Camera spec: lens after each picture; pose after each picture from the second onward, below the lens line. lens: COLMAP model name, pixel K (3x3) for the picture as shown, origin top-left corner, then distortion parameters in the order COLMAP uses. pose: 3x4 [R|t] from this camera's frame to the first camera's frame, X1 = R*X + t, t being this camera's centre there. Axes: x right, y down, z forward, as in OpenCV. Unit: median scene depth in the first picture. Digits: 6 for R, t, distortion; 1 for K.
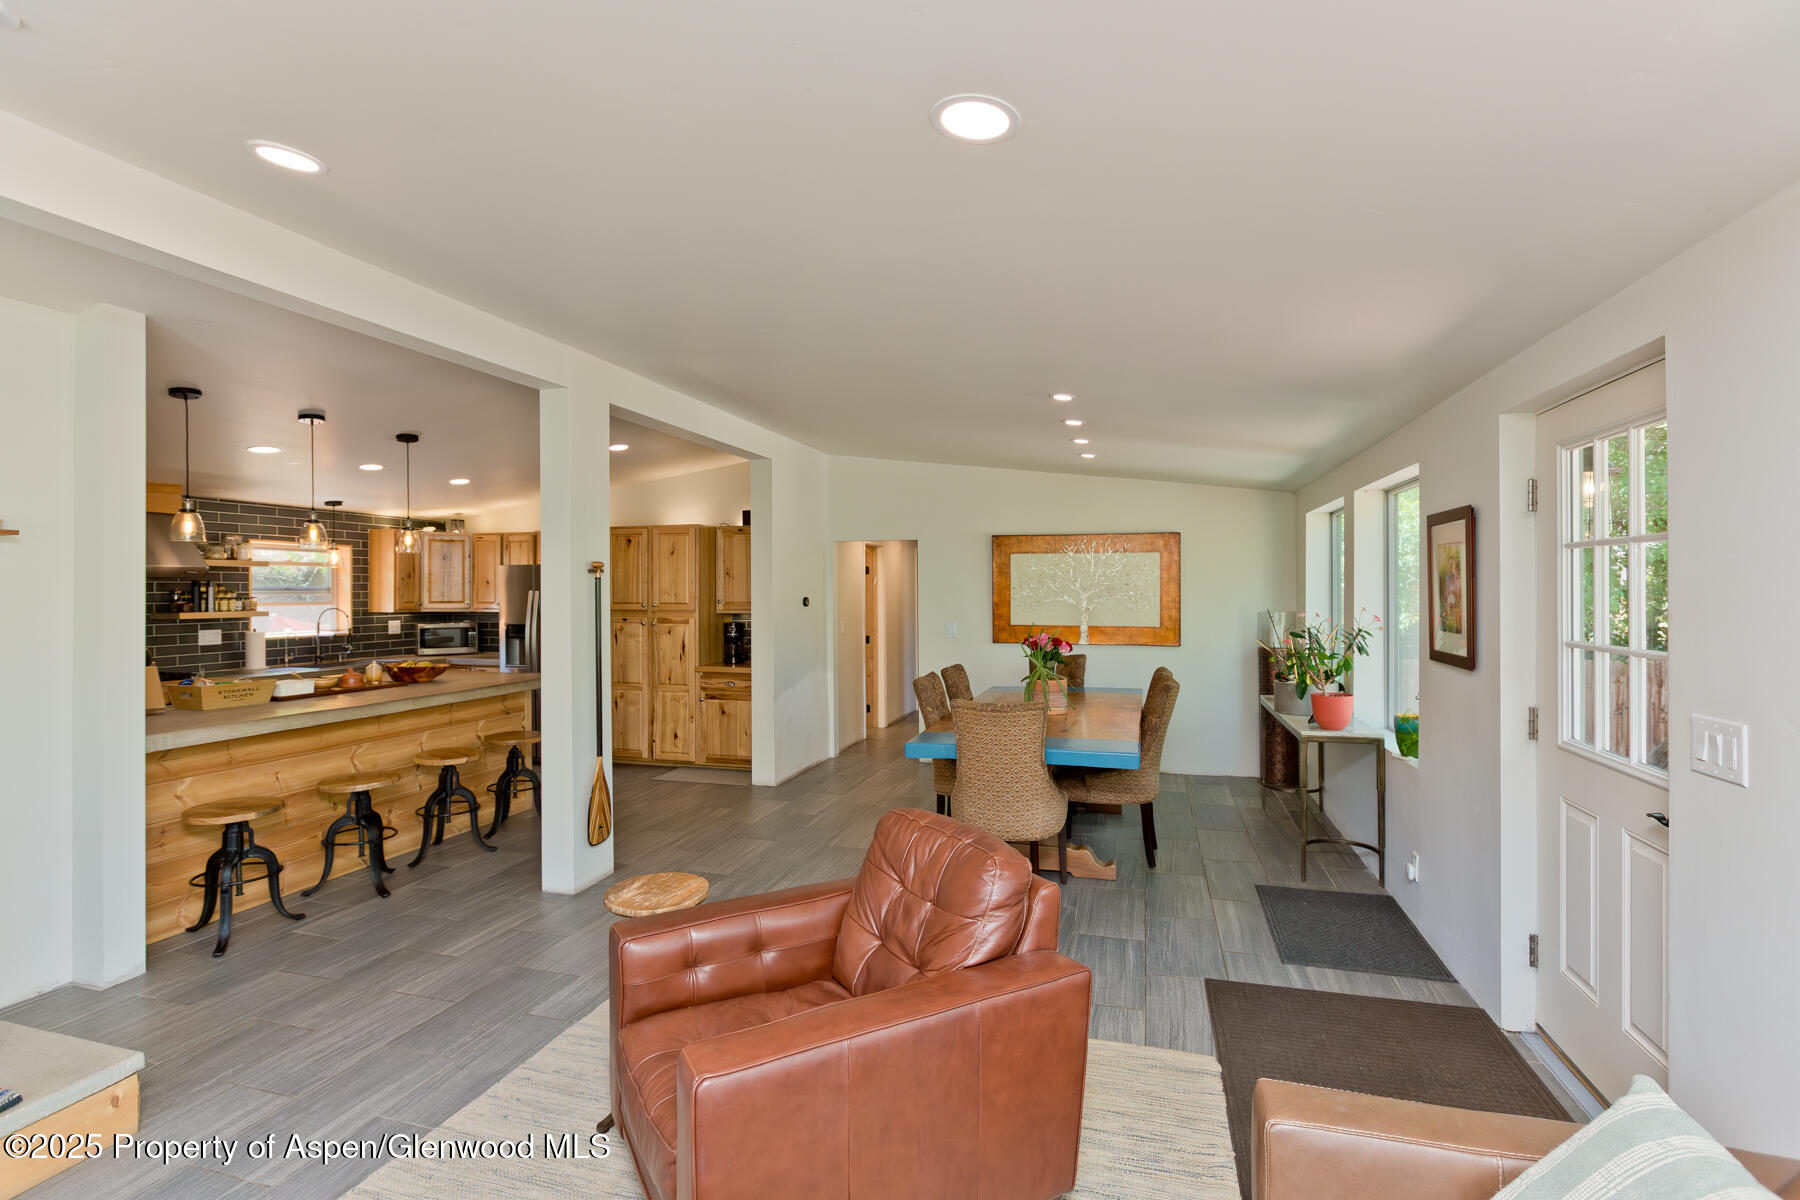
lens RADIAL K [[834.6, 0, 895.7], [0, 834.6, 592.7], [0, 0, 1]] dist [-0.003899, -0.000707]
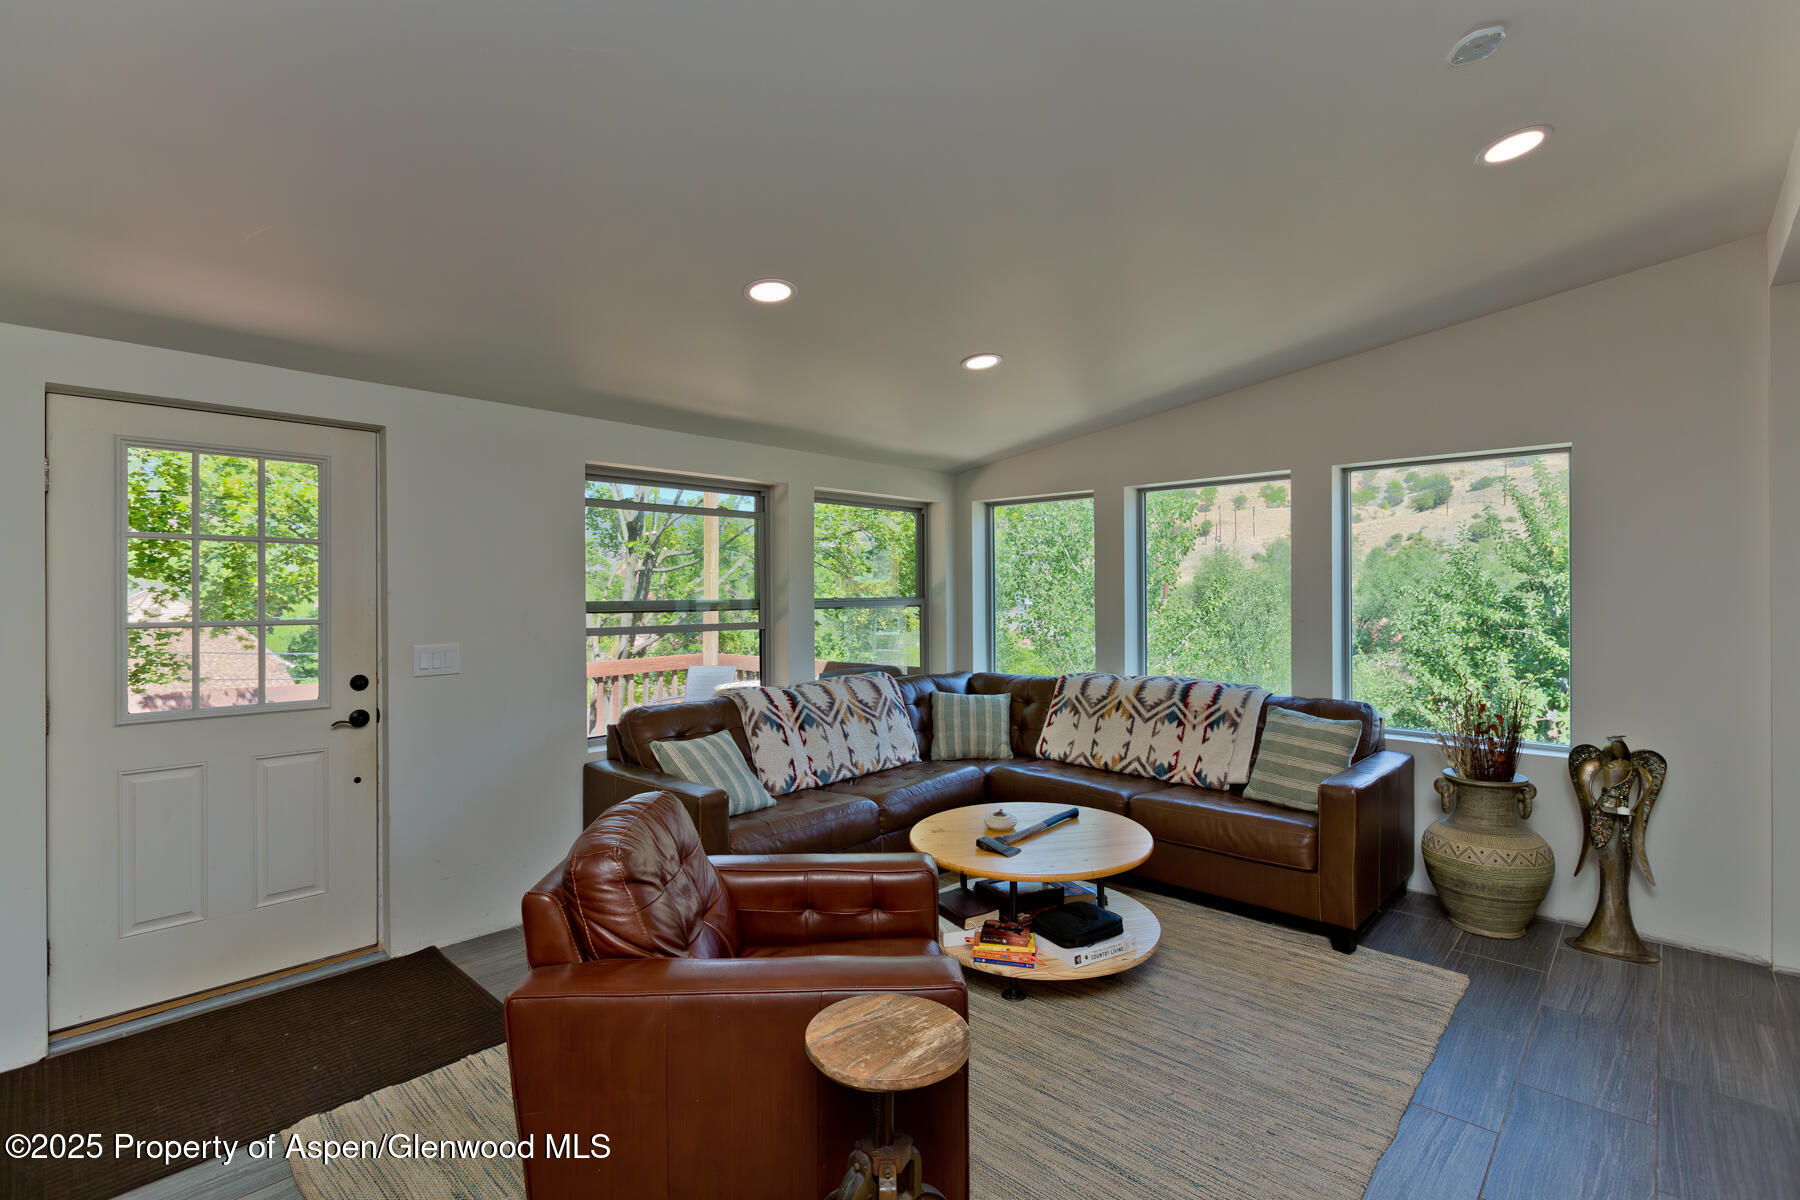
lens RADIAL K [[834.6, 0, 889.8], [0, 834.6, 594.0], [0, 0, 1]] dist [-0.003899, -0.000707]
pose [[-0.892802, 0.009862, 0.450341, -0.226753], [0.011931, 0.999927, 0.001756, 0.012296], [-0.450291, 0.006941, -0.892855, 0.617772]]
